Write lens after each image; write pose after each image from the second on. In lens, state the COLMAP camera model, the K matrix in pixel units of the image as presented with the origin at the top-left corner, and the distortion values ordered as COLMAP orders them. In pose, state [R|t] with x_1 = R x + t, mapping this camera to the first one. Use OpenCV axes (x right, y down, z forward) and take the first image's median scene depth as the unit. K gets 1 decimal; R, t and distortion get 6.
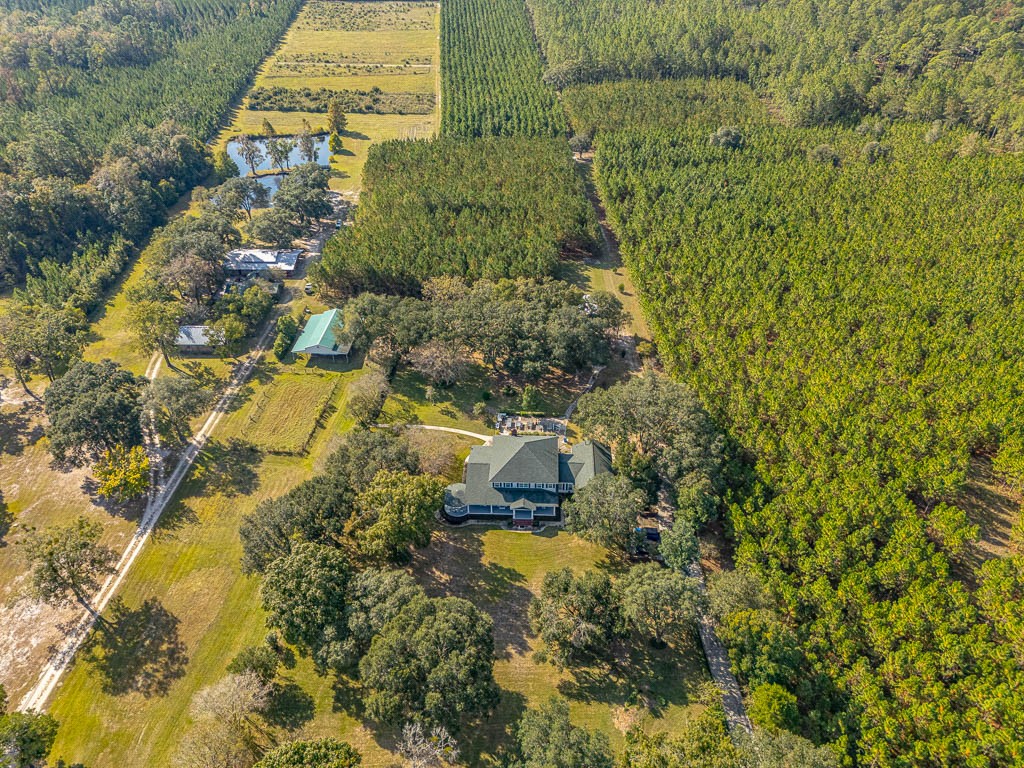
lens RADIAL K [[739.6, 0, 508.8], [0, 739.6, 386.4], [0, 0, 1]] dist [0.117454, -0.110294]
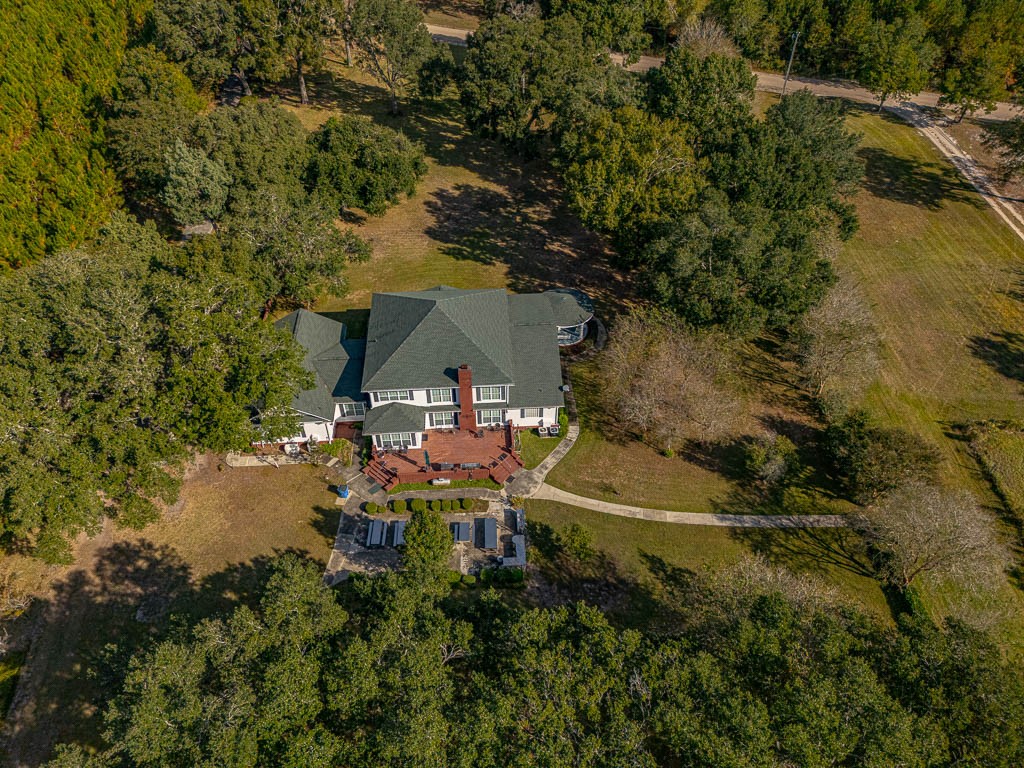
lens RADIAL K [[739.6, 0, 508.8], [0, 739.6, 386.4], [0, 0, 1]] dist [0.117454, -0.110294]
pose [[-0.994562, 0.085742, -0.059111, 0.006402], [-0.043955, 0.168962, 0.984642, -0.287717], [0.094413, 0.981886, -0.164275, 0.878561]]
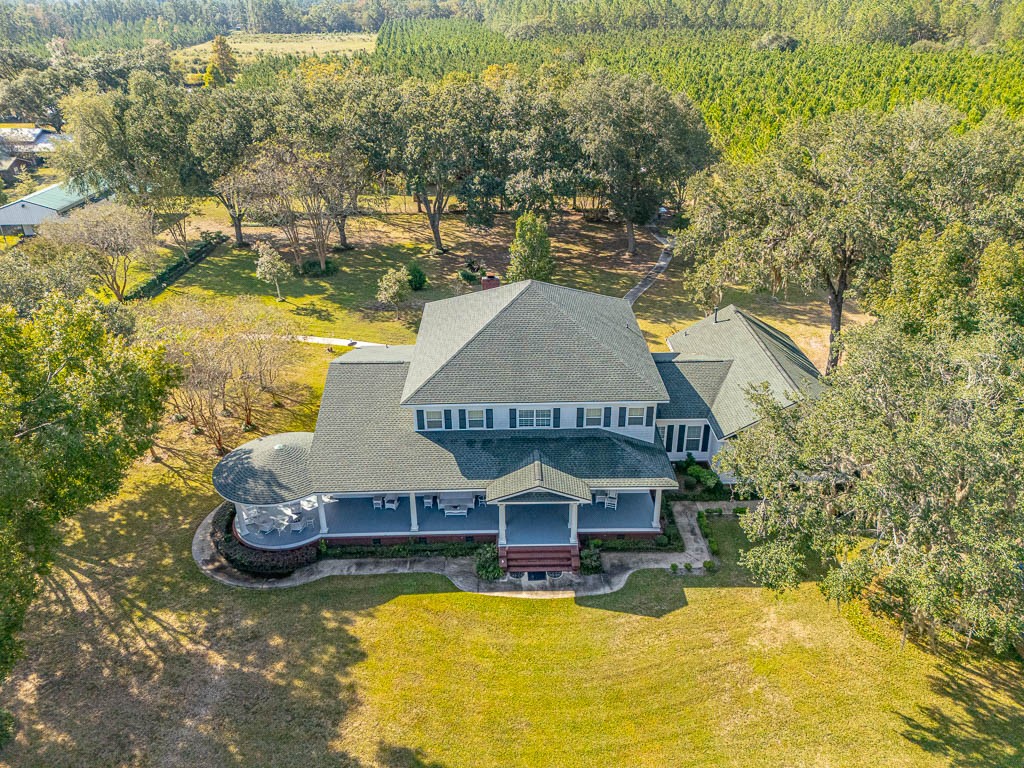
lens RADIAL K [[739.6, 0, 508.8], [0, 739.6, 386.4], [0, 0, 1]] dist [0.117454, -0.110294]
pose [[0.998300, -0.019988, 0.054748, -0.002492], [0.028200, 0.987733, -0.153587, 0.124489], [-0.051006, 0.154870, 0.986617, 0.565123]]
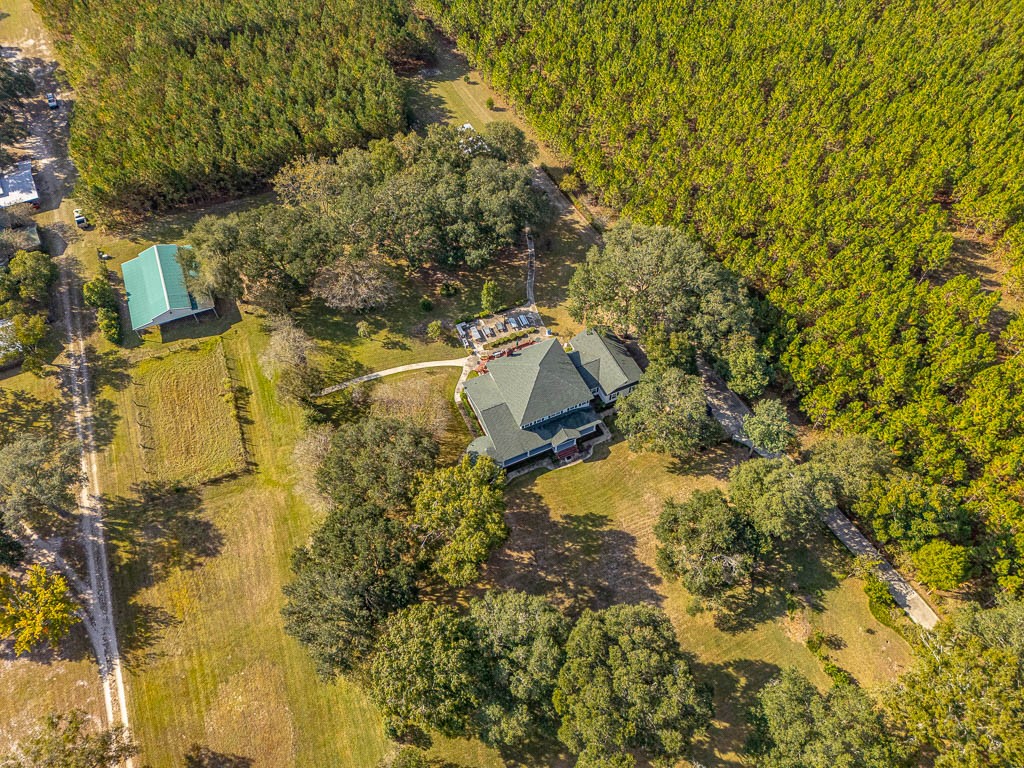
lens RADIAL K [[739.6, 0, 508.8], [0, 739.6, 386.4], [0, 0, 1]] dist [0.117454, -0.110294]
pose [[0.892402, -0.366779, 0.262853, -0.180896], [0.267509, 0.899130, 0.346415, -0.152212], [-0.363397, -0.238827, 0.900503, 0.207714]]
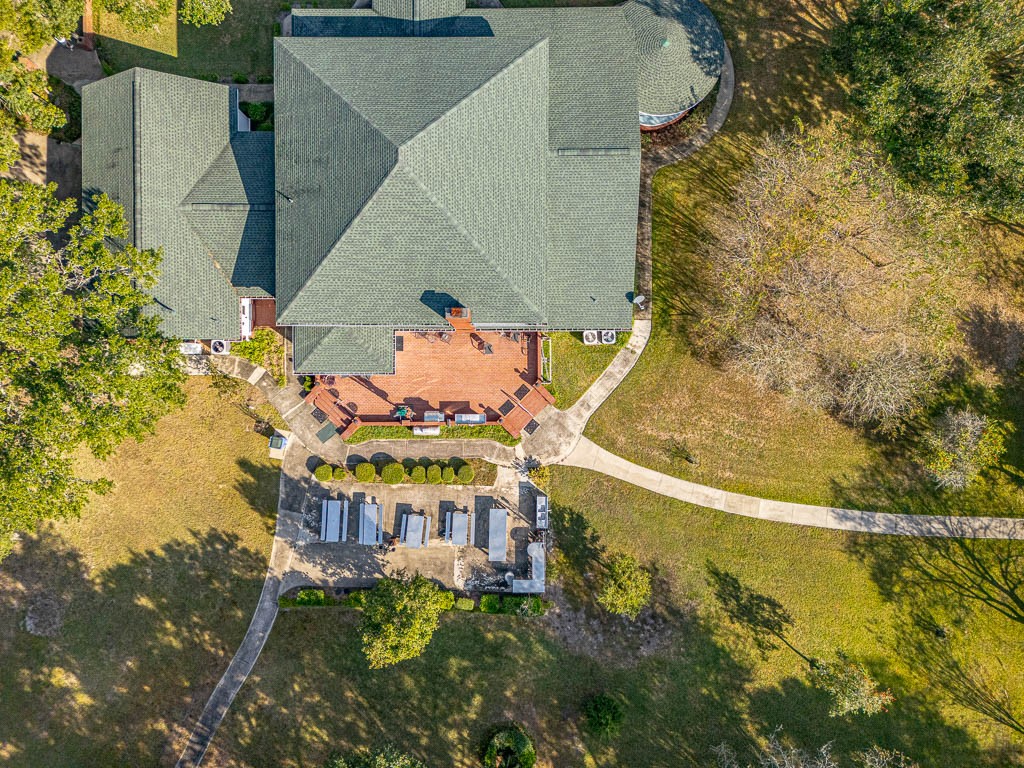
lens RADIAL K [[739.6, 0, 508.8], [0, 739.6, 386.4], [0, 0, 1]] dist [0.117454, -0.110294]
pose [[-0.998258, 0.047725, 0.034693, -0.012862], [0.000987, -0.574412, 0.818566, -0.115031], [0.058994, 0.817174, 0.573364, 0.721689]]
